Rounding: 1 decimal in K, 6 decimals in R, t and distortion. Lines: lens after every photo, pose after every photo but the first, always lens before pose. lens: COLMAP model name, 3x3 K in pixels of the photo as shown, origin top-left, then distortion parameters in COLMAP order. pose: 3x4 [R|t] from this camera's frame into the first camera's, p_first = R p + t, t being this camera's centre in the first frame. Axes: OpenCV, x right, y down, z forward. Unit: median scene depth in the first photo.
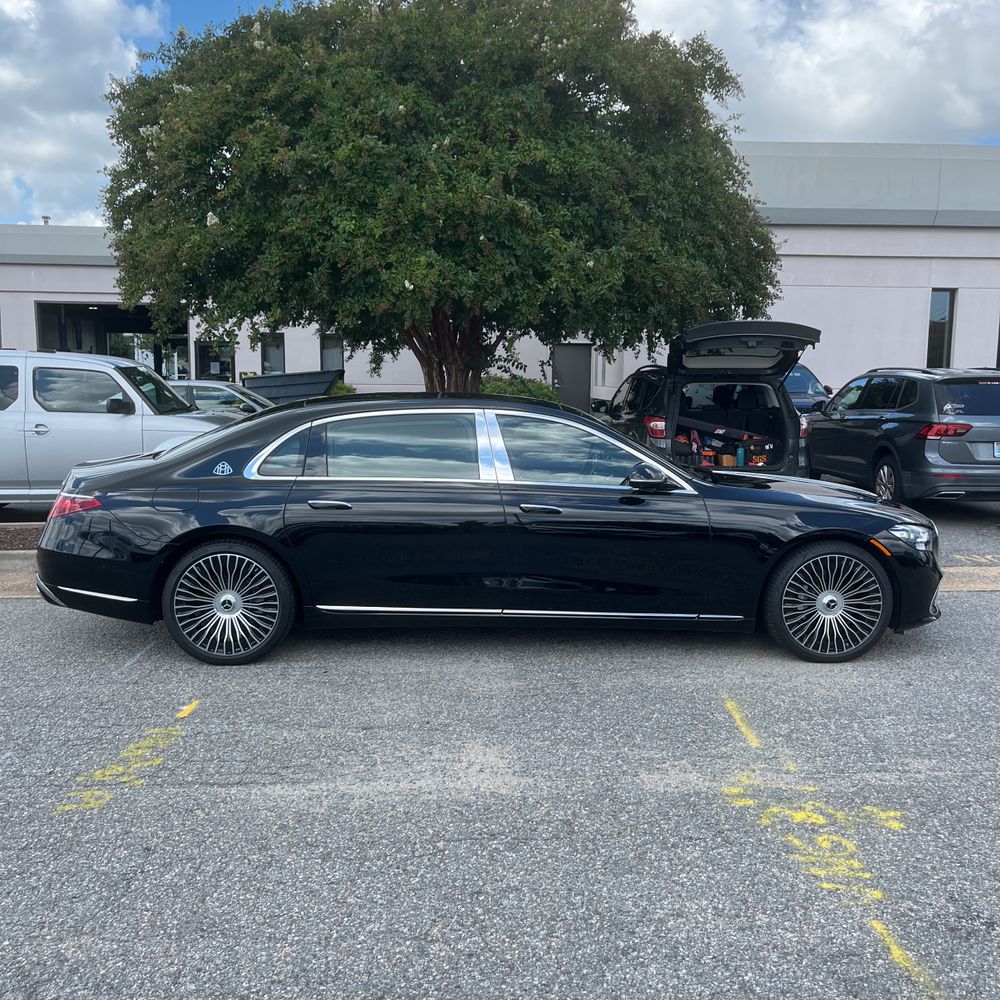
lens RADIAL K [[1016.5, 0, 506.5], [0, 1016.5, 500.6], [0, 0, 1]] dist [0.005399, 0.000000]
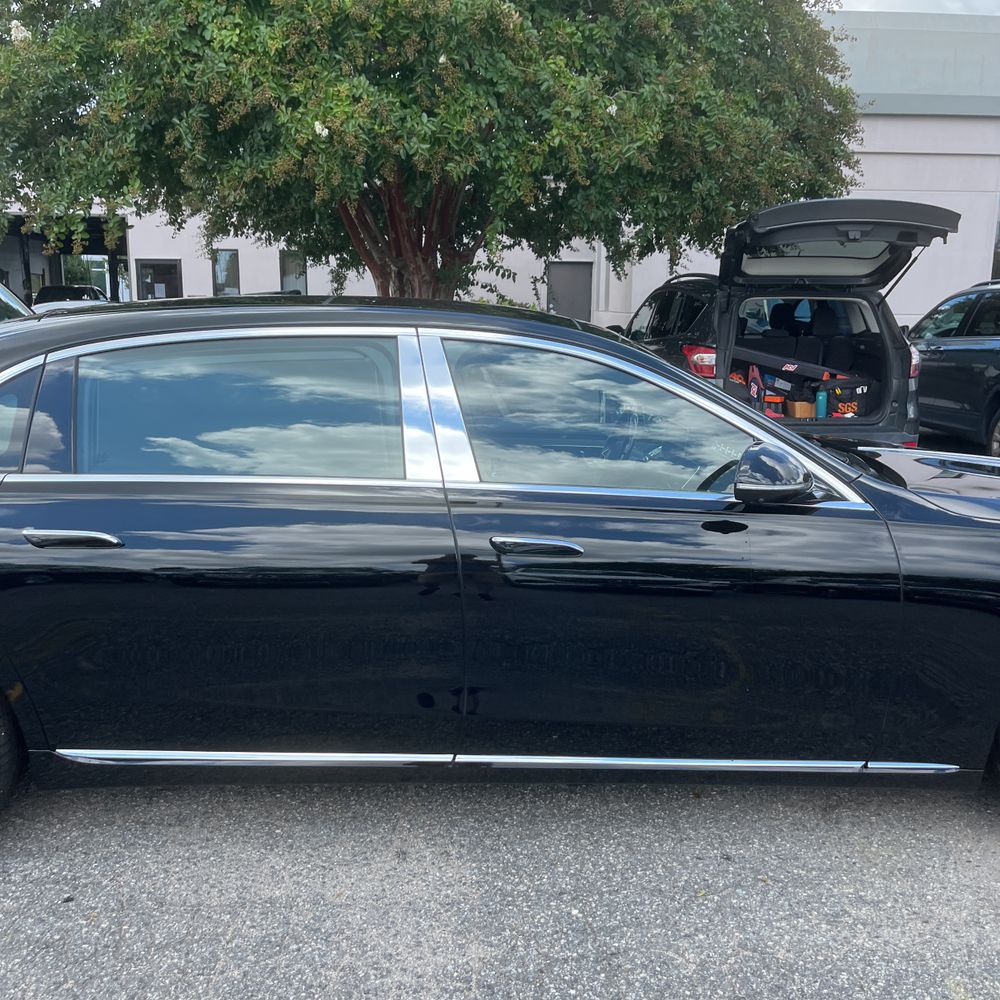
lens RADIAL K [[1016.5, 0, 496.4], [0, 1016.5, 505.6], [0, 0, 1]] dist [0.005399, 0.000000]
pose [[0.999997, 0.001486, -0.001833, 0.009956], [-0.001351, 0.997424, 0.071721, -0.025583], [0.001934, -0.071719, 0.997423, 0.324483]]
